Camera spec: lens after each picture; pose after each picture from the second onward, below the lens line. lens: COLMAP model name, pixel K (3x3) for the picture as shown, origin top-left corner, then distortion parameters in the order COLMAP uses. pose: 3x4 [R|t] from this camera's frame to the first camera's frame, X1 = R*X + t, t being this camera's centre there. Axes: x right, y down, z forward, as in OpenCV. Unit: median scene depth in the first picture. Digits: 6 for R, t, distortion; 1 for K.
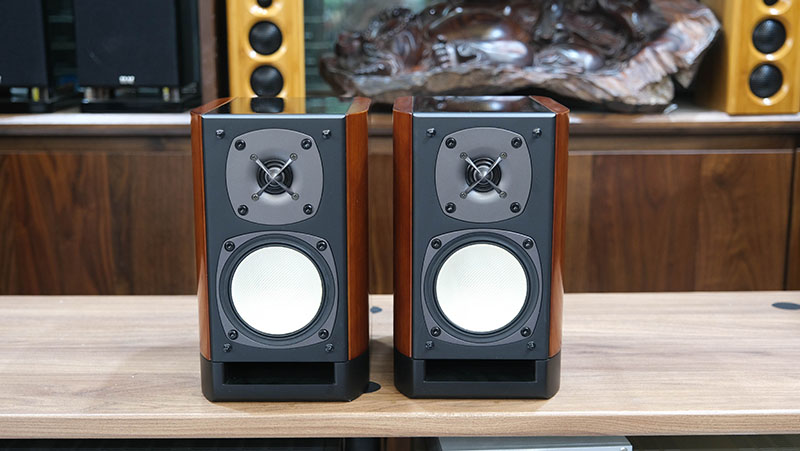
lens RADIAL K [[1009.3, 0, 404.1], [0, 1009.3, 223.4], [0, 0, 1]] dist [0.068952, 0.000000]
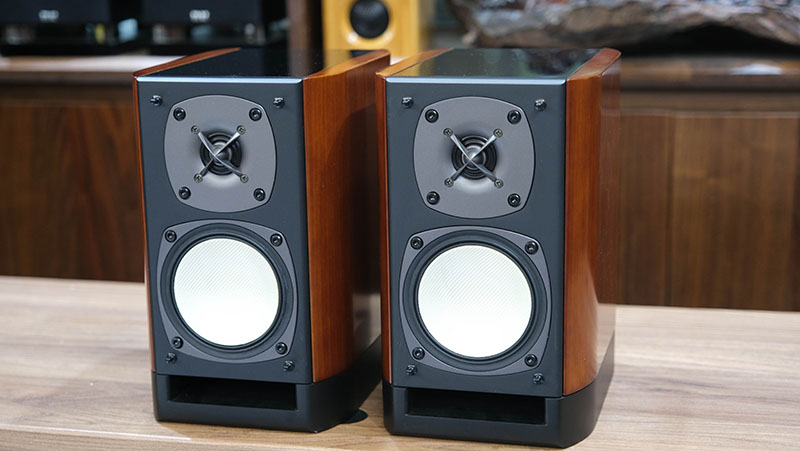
lens RADIAL K [[1347.8, 0, 401.5], [0, 1347.8, 231.9], [0, 0, 1]] dist [0.044511, 0.000000]
pose [[0.971842, 0.037103, -0.232694, 0.257910], [-0.029074, 0.998861, 0.037843, -0.027128], [0.233833, -0.030012, 0.971813, -0.026509]]
